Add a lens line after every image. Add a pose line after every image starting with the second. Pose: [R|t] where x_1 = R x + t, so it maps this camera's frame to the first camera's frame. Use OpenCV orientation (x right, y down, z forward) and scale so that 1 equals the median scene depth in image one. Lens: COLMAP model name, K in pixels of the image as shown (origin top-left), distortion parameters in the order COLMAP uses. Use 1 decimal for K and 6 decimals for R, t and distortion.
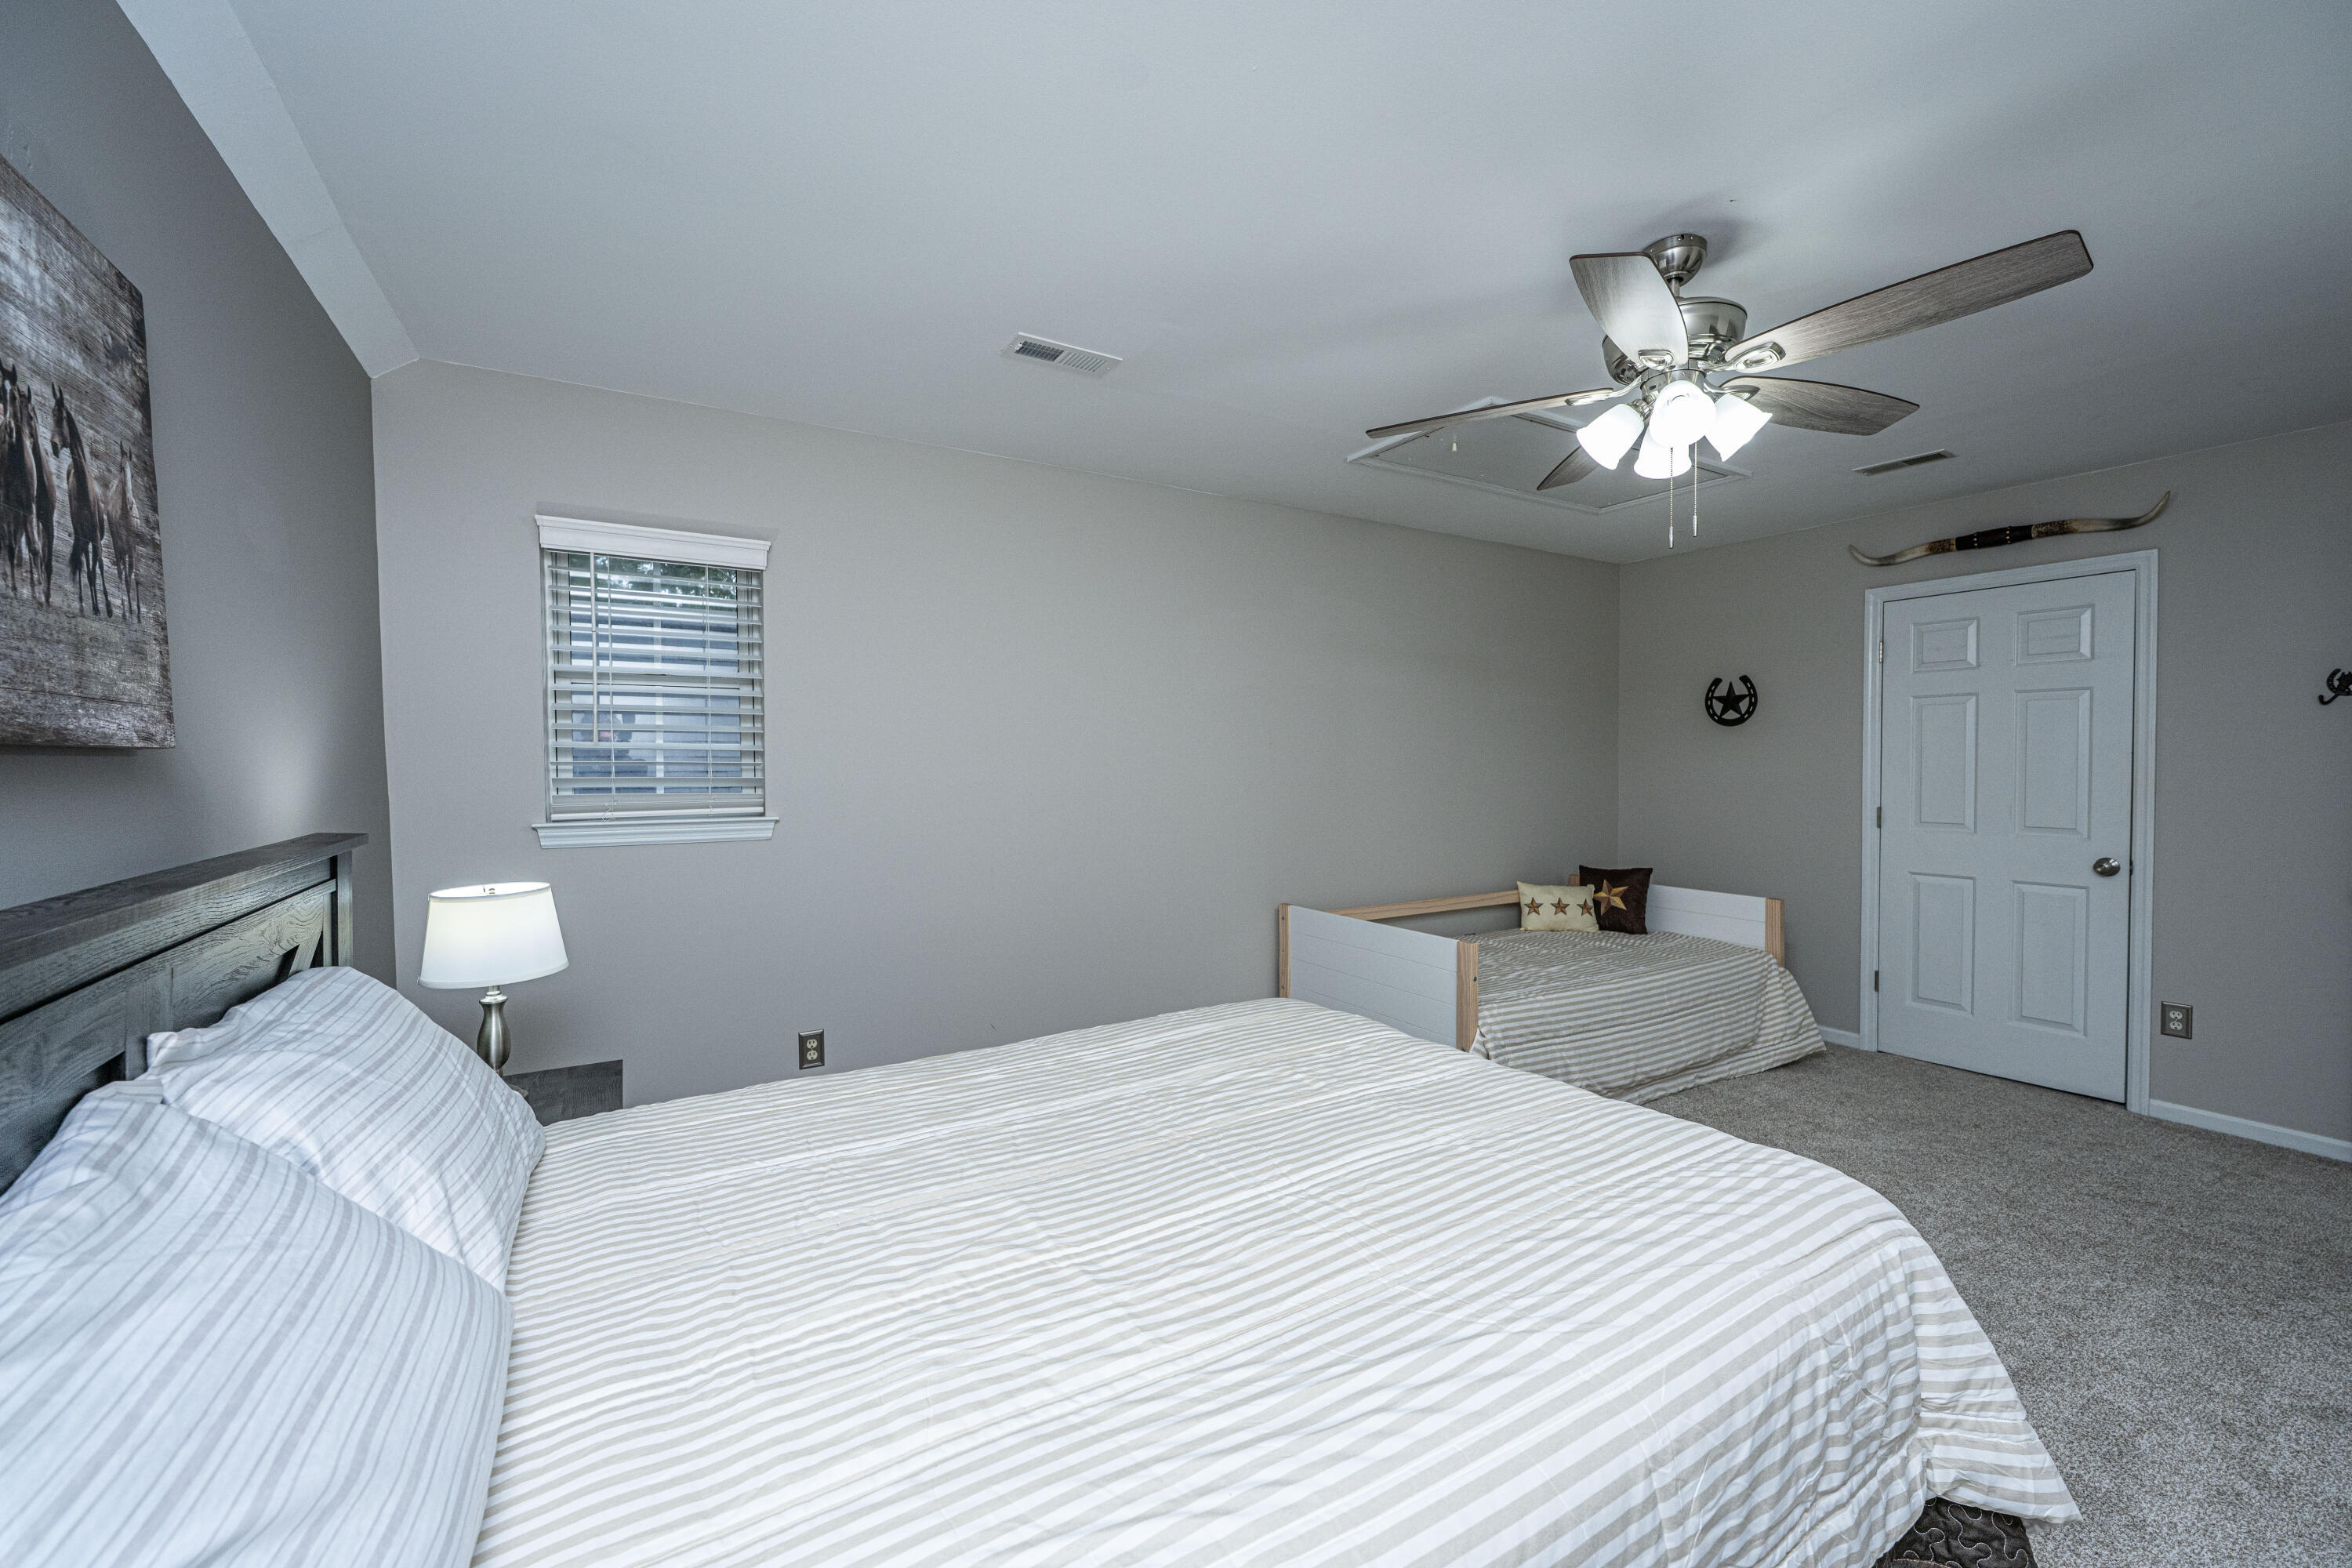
lens RADIAL K [[949.7, 0, 1189.3], [0, 949.7, 755.8], [0, 0, 1]] dist [0.001083, -0.000022]
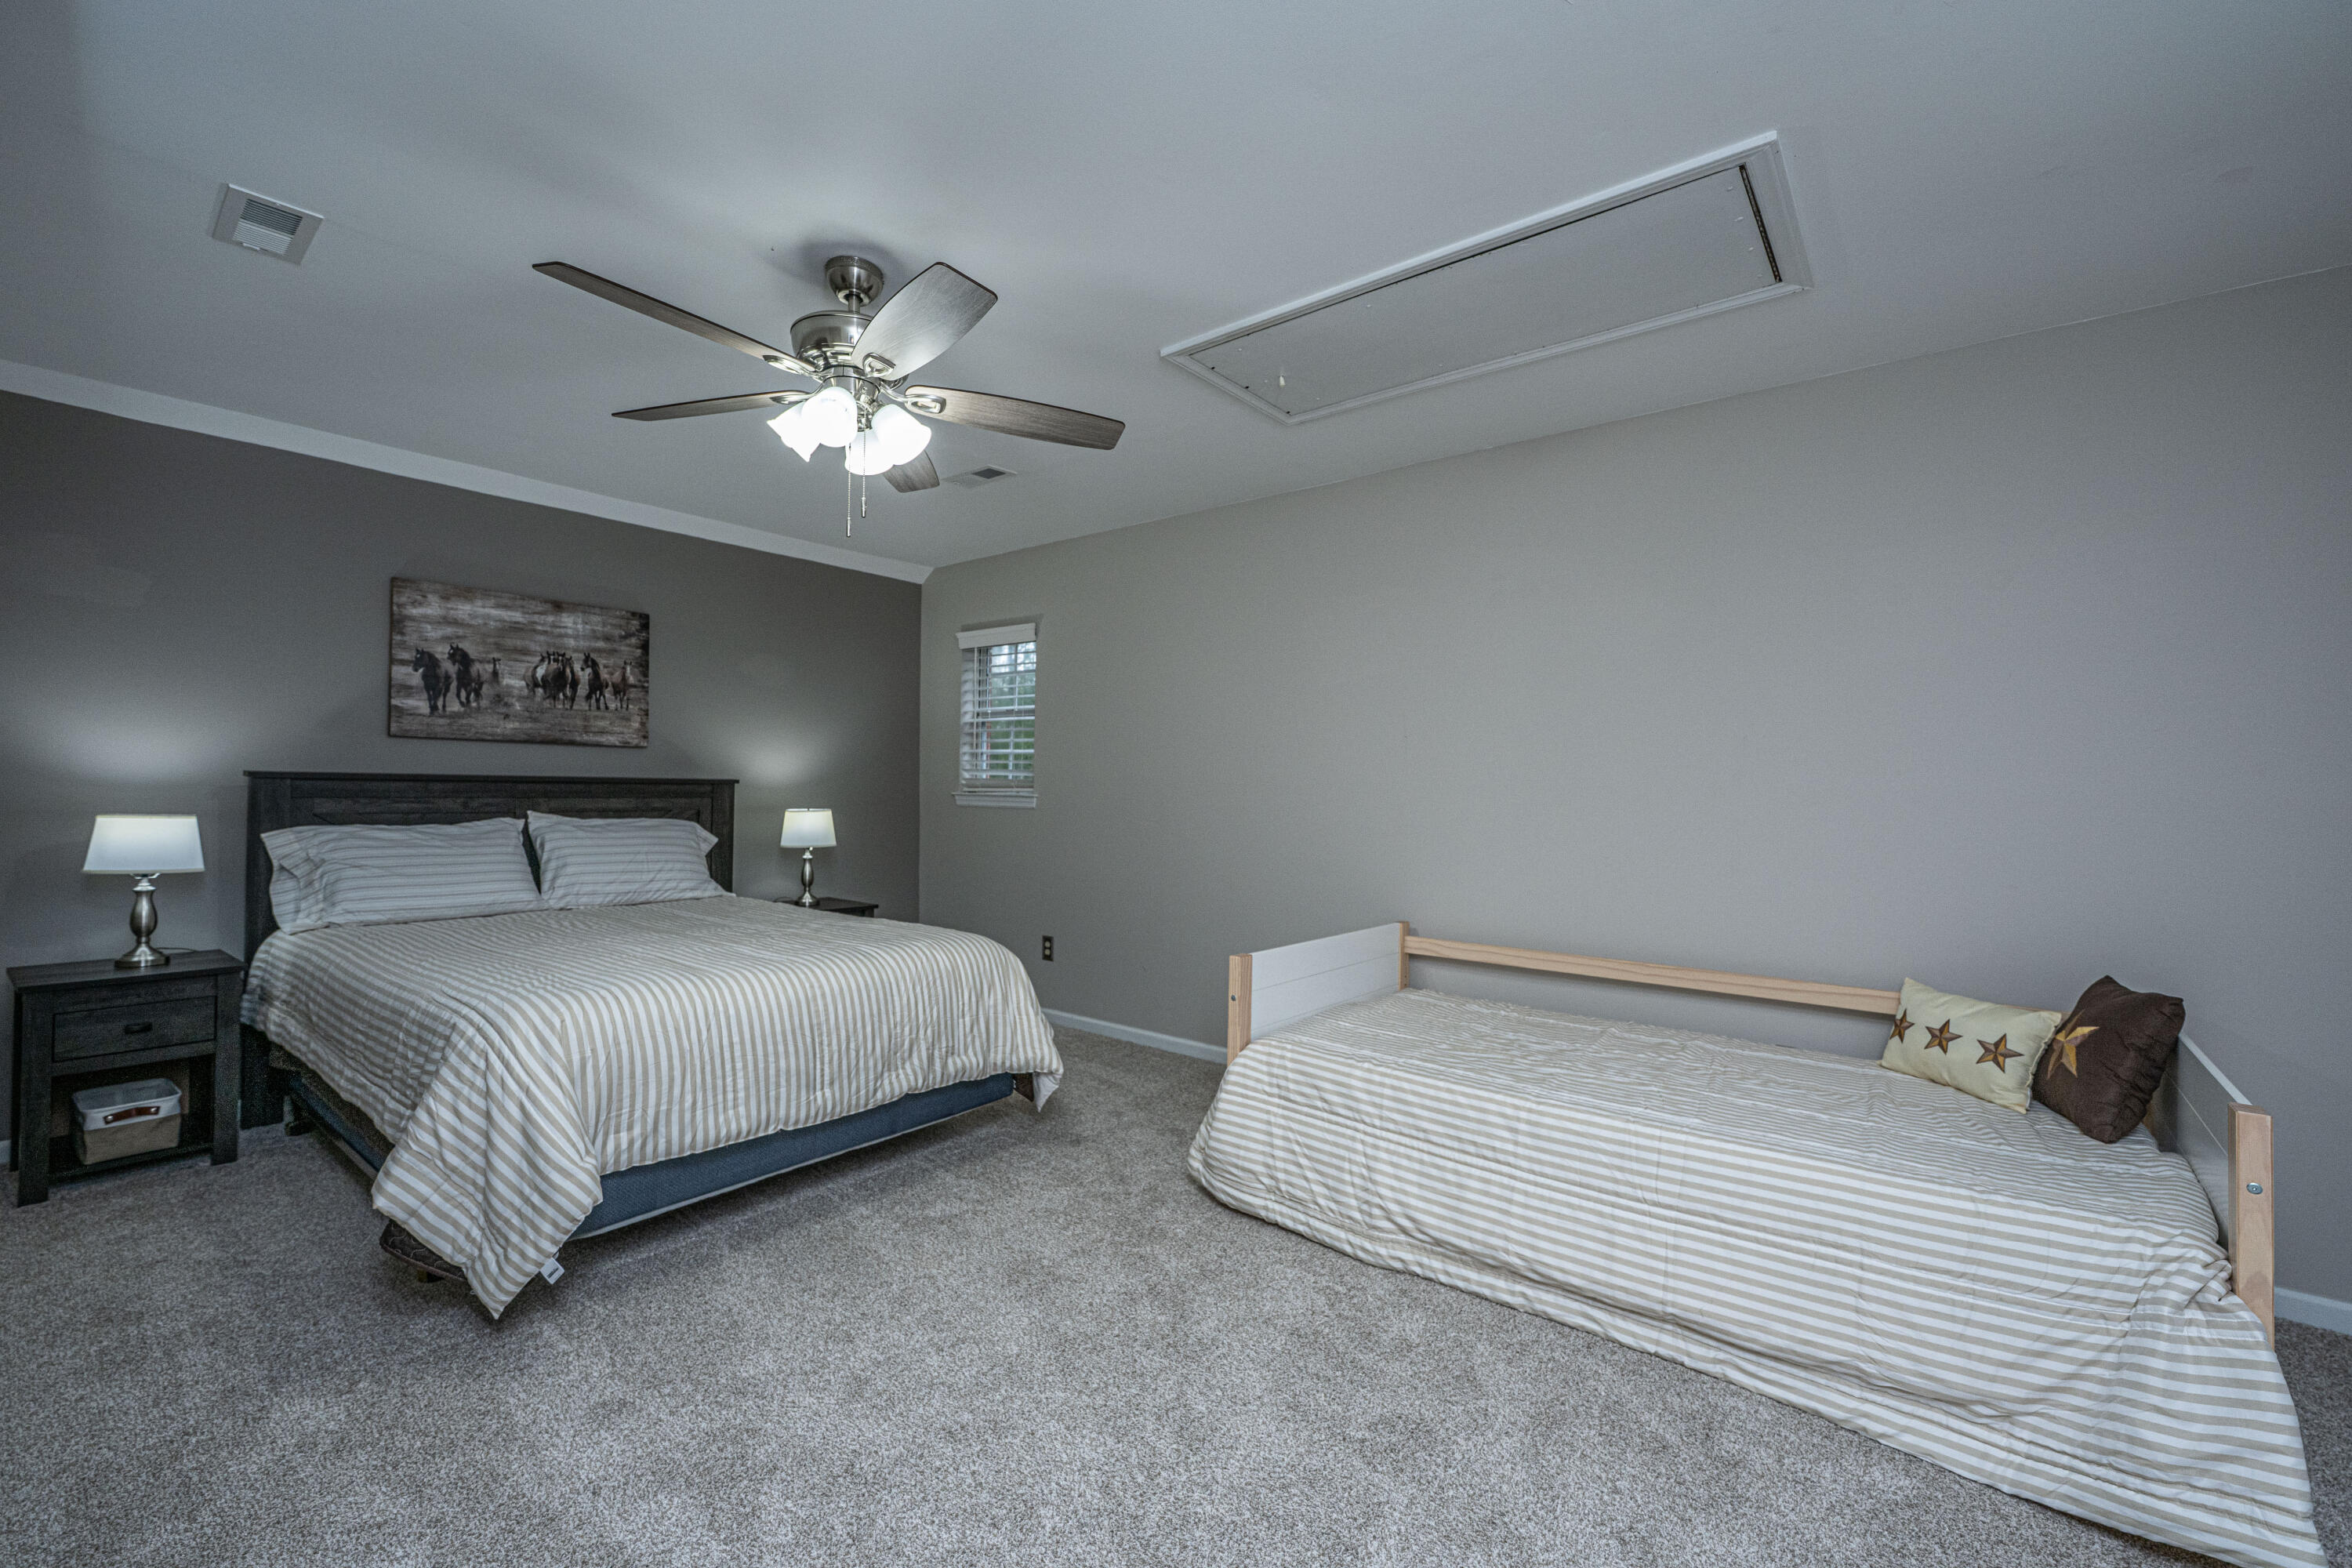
lens RADIAL K [[949.7, 0, 1189.3], [0, 949.7, 755.8], [0, 0, 1]] dist [0.001083, -0.000022]
pose [[0.340532, -0.022478, -0.939964, 2.200142], [-0.009328, 0.999584, -0.027283, 0.079044], [0.940187, 0.018058, 0.340181, 1.329092]]
